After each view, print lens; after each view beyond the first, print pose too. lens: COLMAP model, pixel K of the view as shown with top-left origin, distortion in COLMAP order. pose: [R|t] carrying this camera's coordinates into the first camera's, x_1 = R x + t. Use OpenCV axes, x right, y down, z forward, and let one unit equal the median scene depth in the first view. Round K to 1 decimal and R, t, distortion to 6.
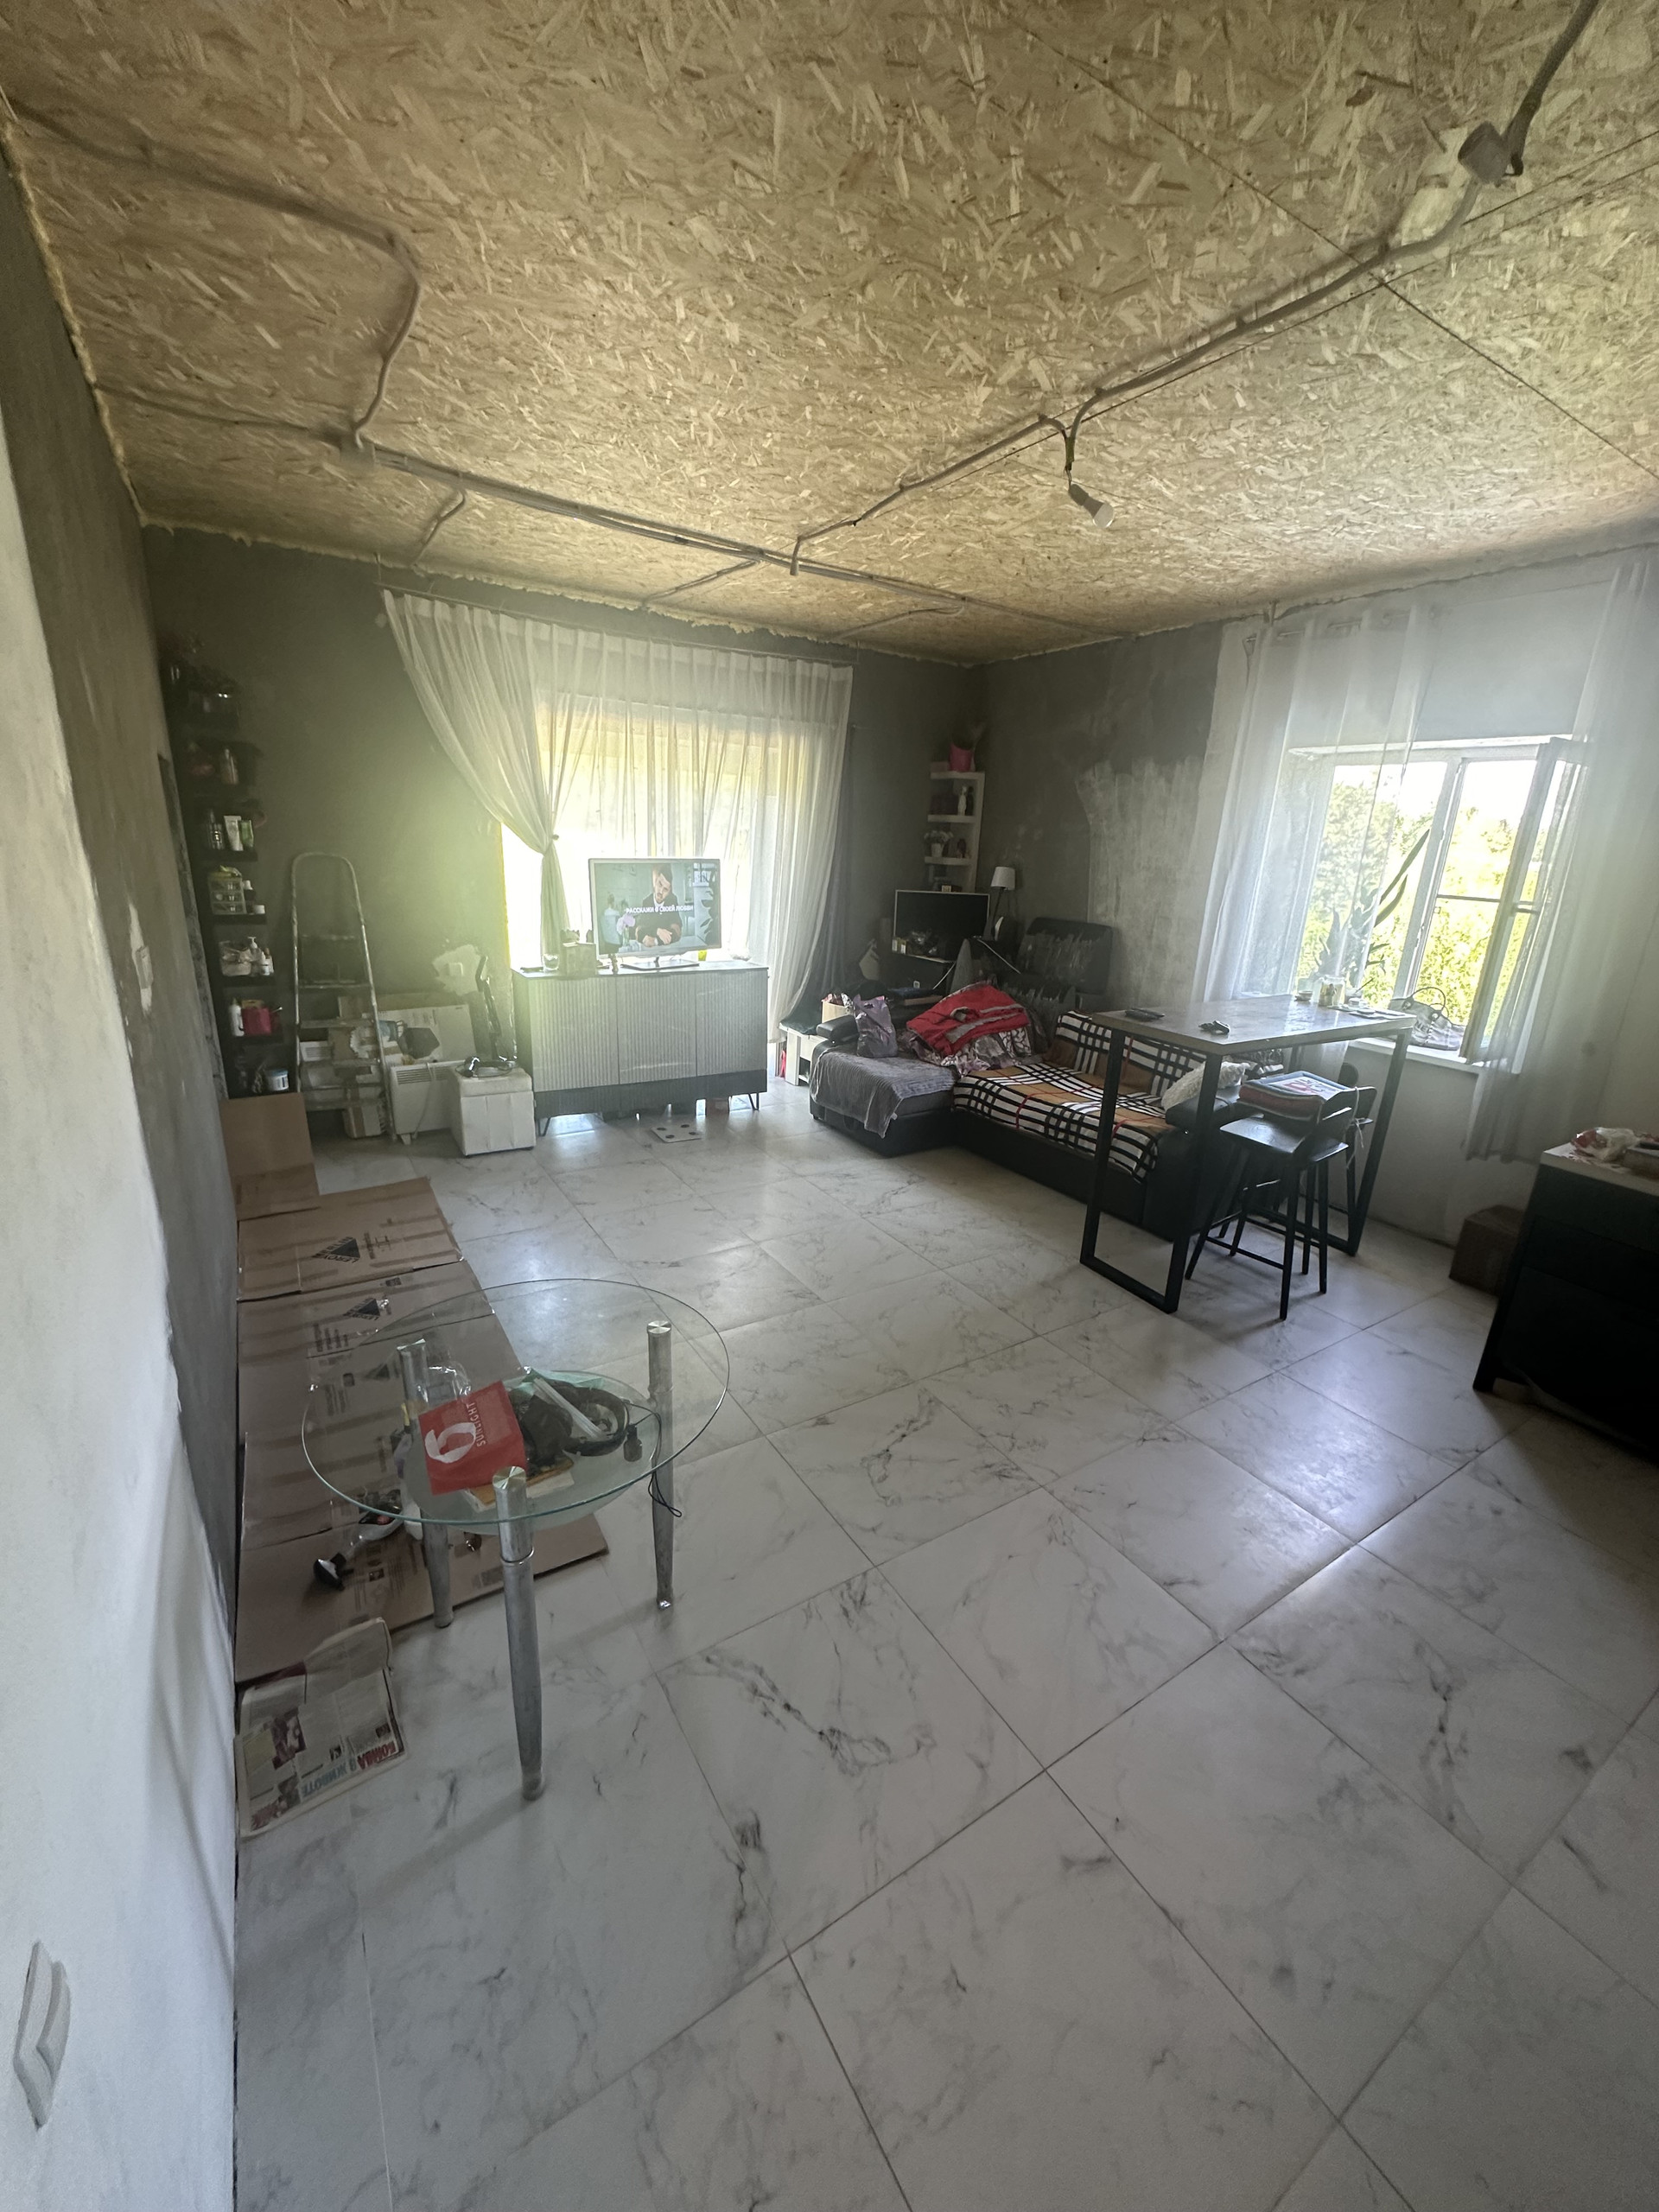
lens RADIAL K [[882.0, 0, 828.8], [0, 882.0, 1107.2], [0, 0, 1]] dist [-0.003117, -0.000167]
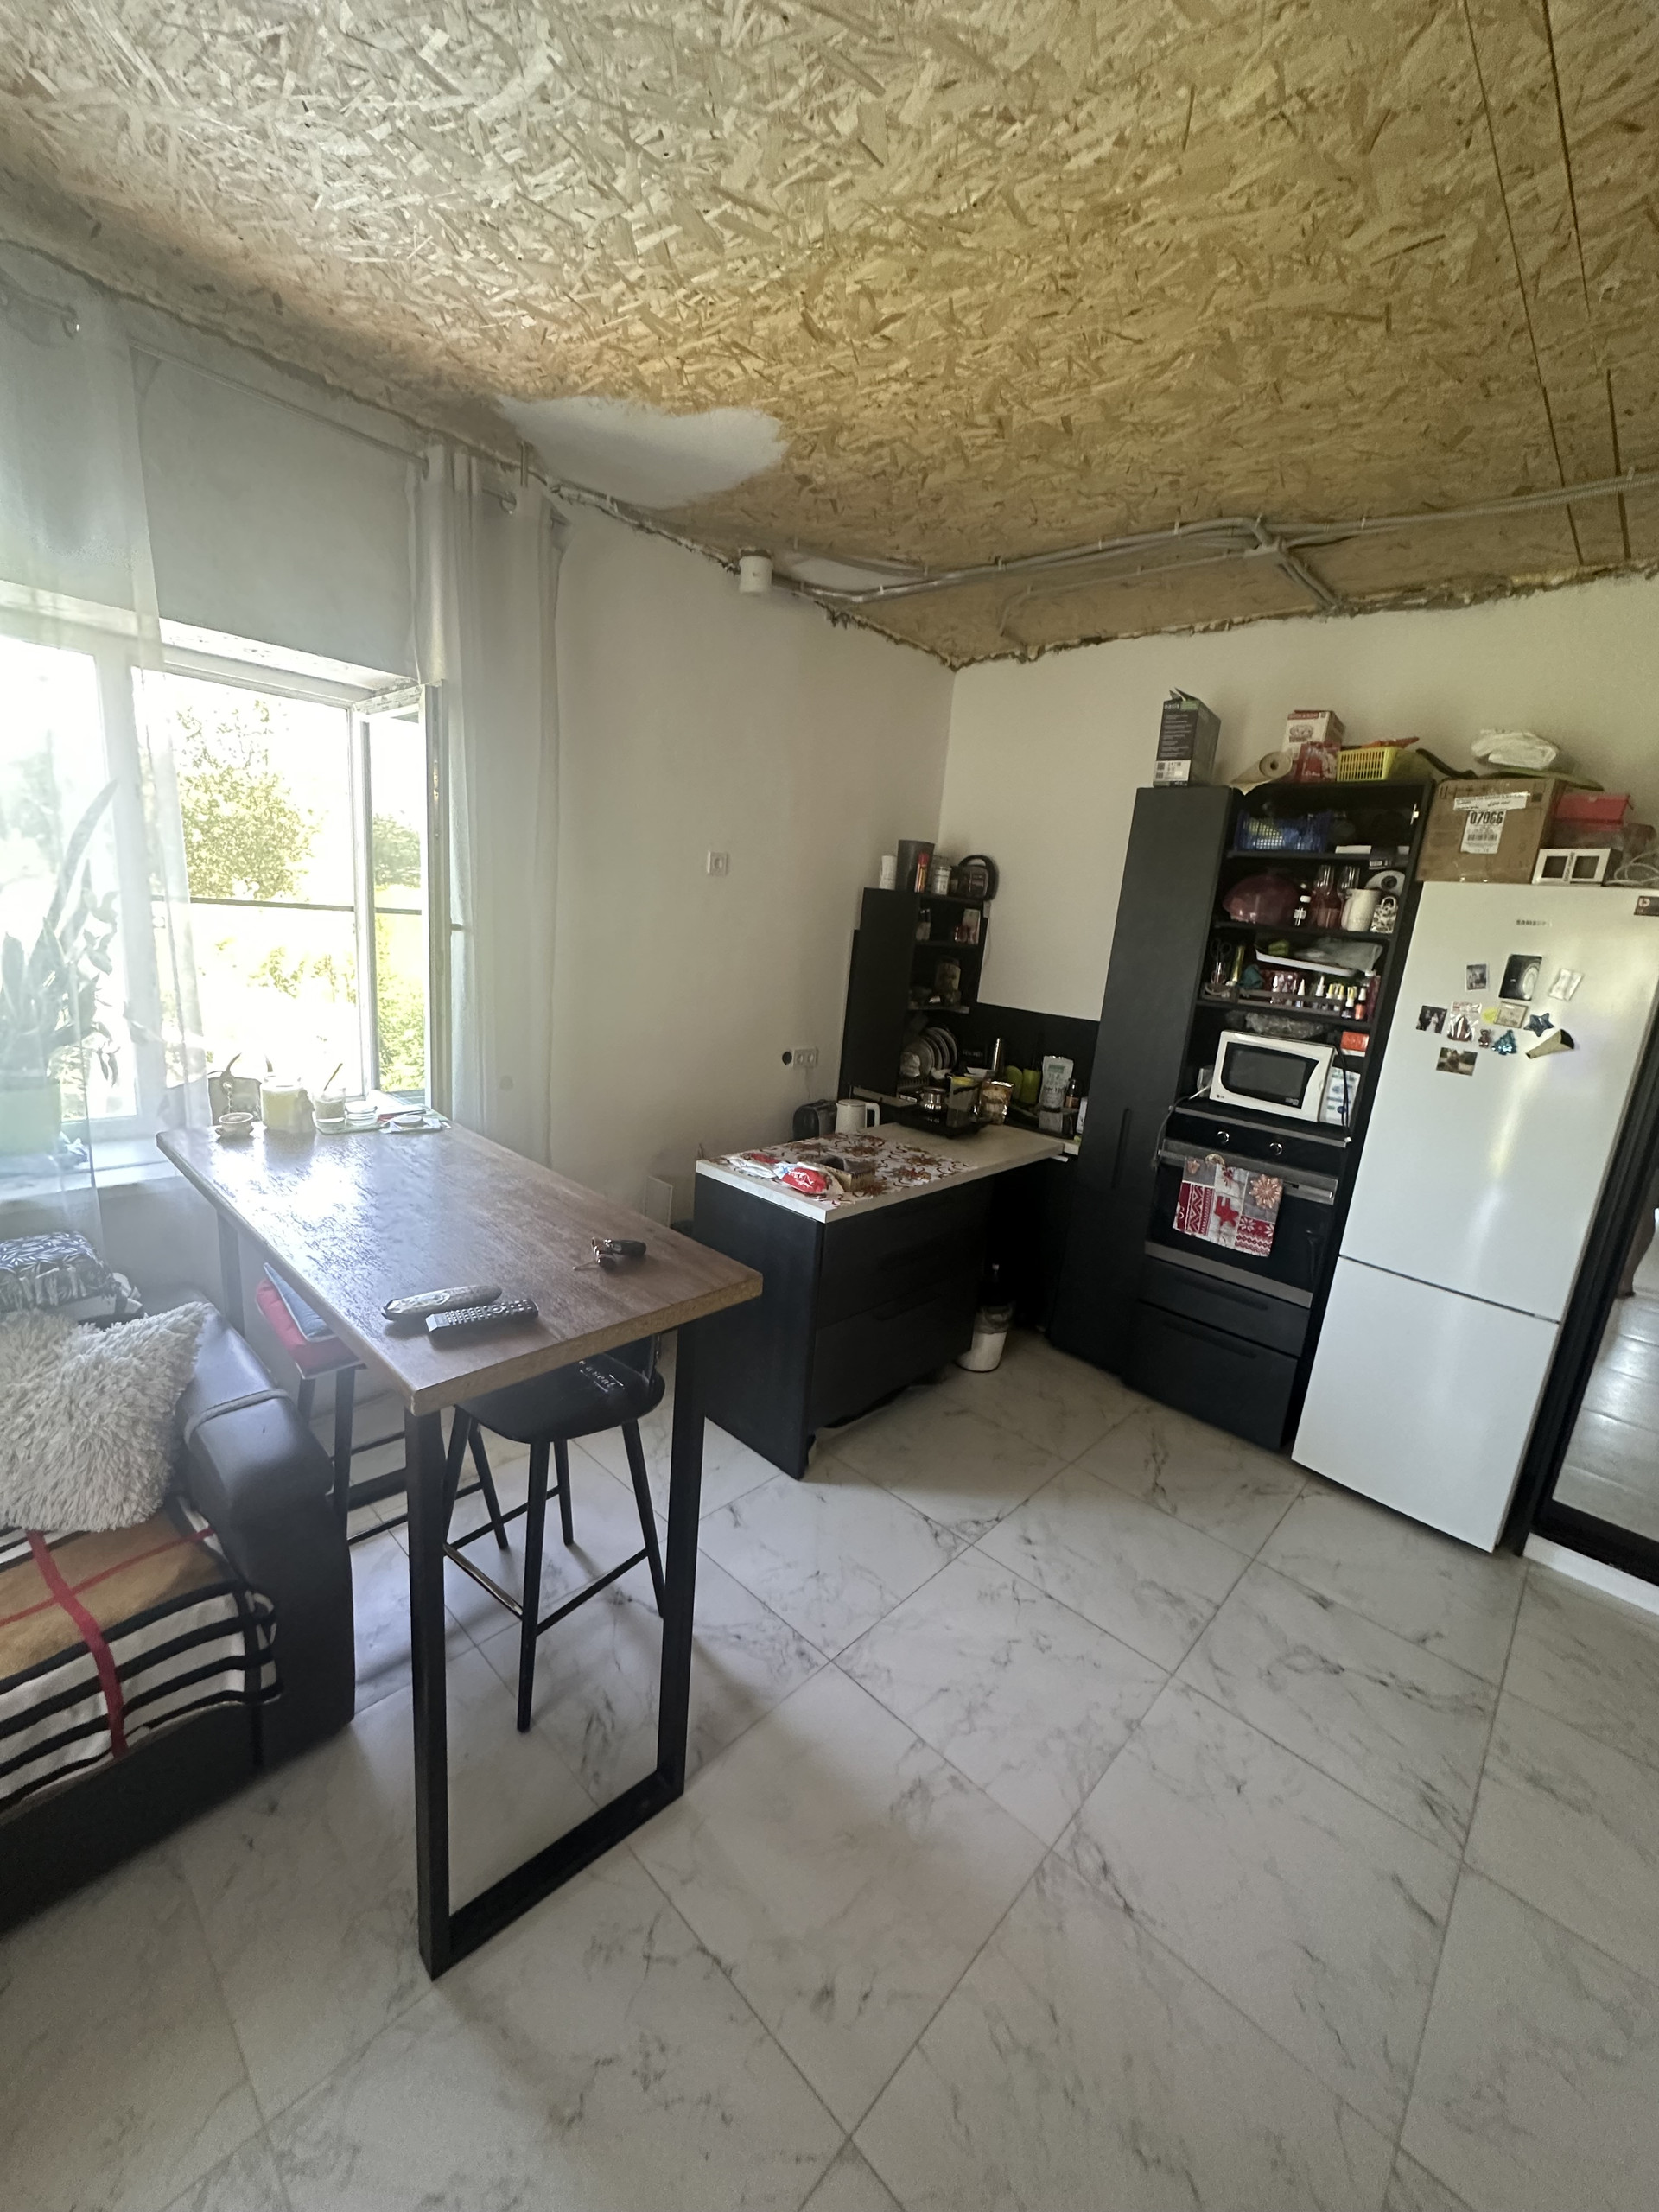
lens RADIAL K [[882.0, 0, 828.3], [0, 882.0, 1108.5], [0, 0, 1]] dist [-0.003117, -0.000167]
pose [[-0.243026, -0.279440, 0.928898, 0.009556], [0.199514, 0.922733, 0.329784, -0.271467], [-0.949280, 0.265474, -0.168496, 0.901226]]
